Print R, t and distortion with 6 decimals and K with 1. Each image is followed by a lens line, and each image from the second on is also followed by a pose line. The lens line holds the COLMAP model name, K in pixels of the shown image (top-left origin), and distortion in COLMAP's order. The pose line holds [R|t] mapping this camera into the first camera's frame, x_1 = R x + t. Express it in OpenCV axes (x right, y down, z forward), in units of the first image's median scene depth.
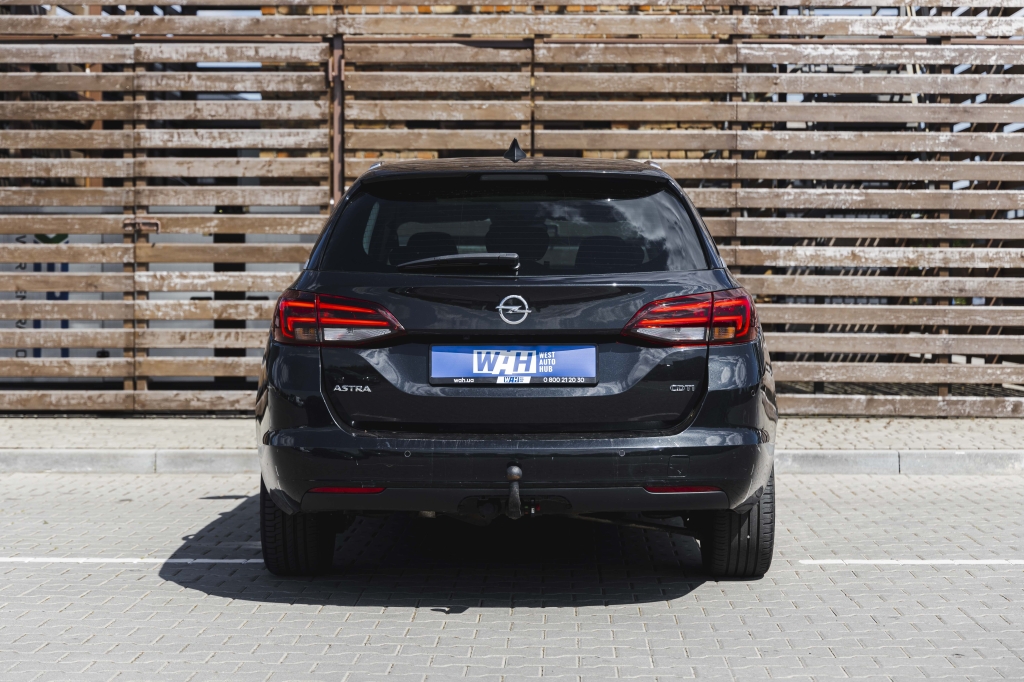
lens RADIAL K [[2087.1, 0, 512.0], [0, 2087.1, 341.0], [0, 0, 1]] dist [0.023547, -0.093114]
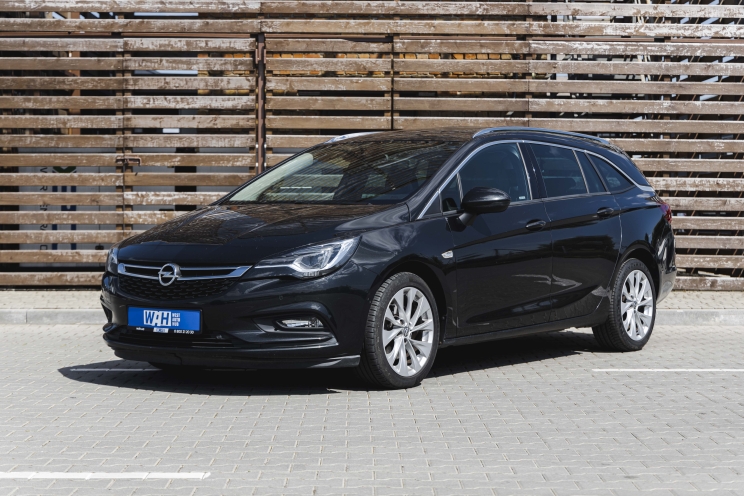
lens RADIAL K [[1548.2, 0, 372.0], [0, 1548.2, 248.0], [0, 0, 1]] dist [-0.047396, -0.059332]
pose [[0.999384, 0.001404, 0.035070, -0.043009], [-0.001256, 0.999990, -0.004257, 0.011113], [-0.035076, 0.004210, 0.999376, -0.101722]]
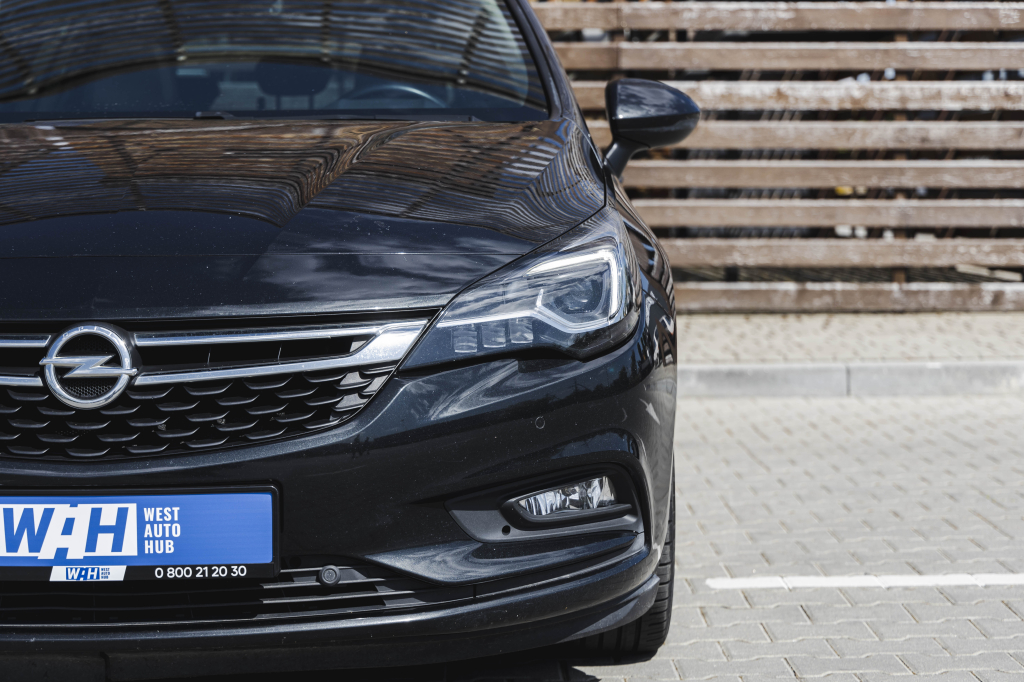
lens RADIAL K [[2087.1, 0, 512.0], [0, 2087.1, 341.0], [0, 0, 1]] dist [0.023547, -0.093114]
pose [[0.998981, -0.012144, 0.043471, 0.036705], [0.009745, 0.998440, 0.054974, 0.004580], [-0.044070, -0.054495, 0.997541, 0.266365]]
